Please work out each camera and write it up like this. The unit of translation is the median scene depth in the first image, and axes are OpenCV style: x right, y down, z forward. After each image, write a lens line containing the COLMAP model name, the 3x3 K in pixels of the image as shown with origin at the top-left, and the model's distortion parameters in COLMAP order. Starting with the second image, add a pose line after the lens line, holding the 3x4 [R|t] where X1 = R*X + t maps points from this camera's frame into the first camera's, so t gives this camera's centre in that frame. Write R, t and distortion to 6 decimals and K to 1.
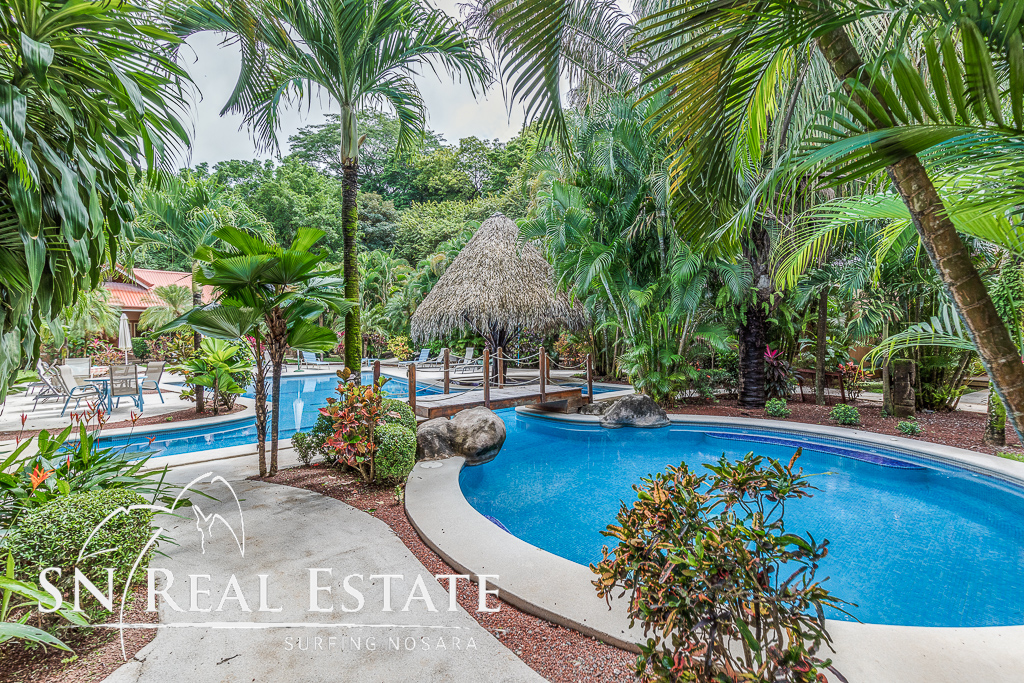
lens RADIAL K [[472.4, 0, 512.0], [0, 472.4, 341.5], [0, 0, 1]] dist [0.014307, -0.000065]
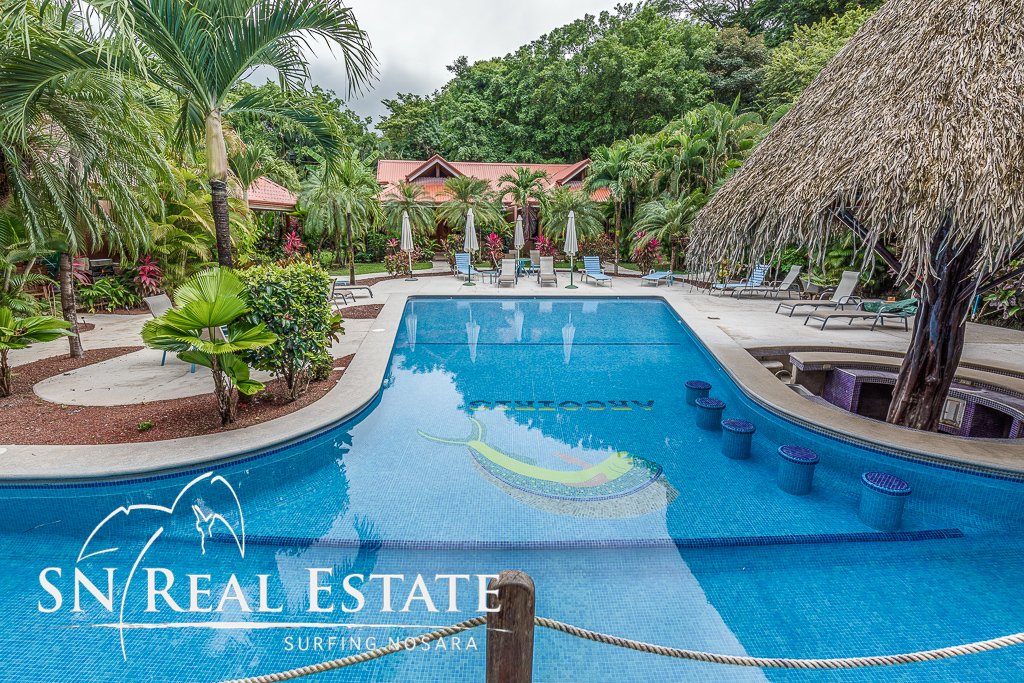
lens RADIAL K [[472.4, 0, 512.0], [0, 472.4, 341.5], [0, 0, 1]] dist [0.014307, -0.000065]
pose [[0.757201, 0.162938, -0.632533, -0.015937], [-0.015335, 0.972554, 0.232170, -0.014112], [0.653002, -0.166100, 0.738918, 0.195777]]
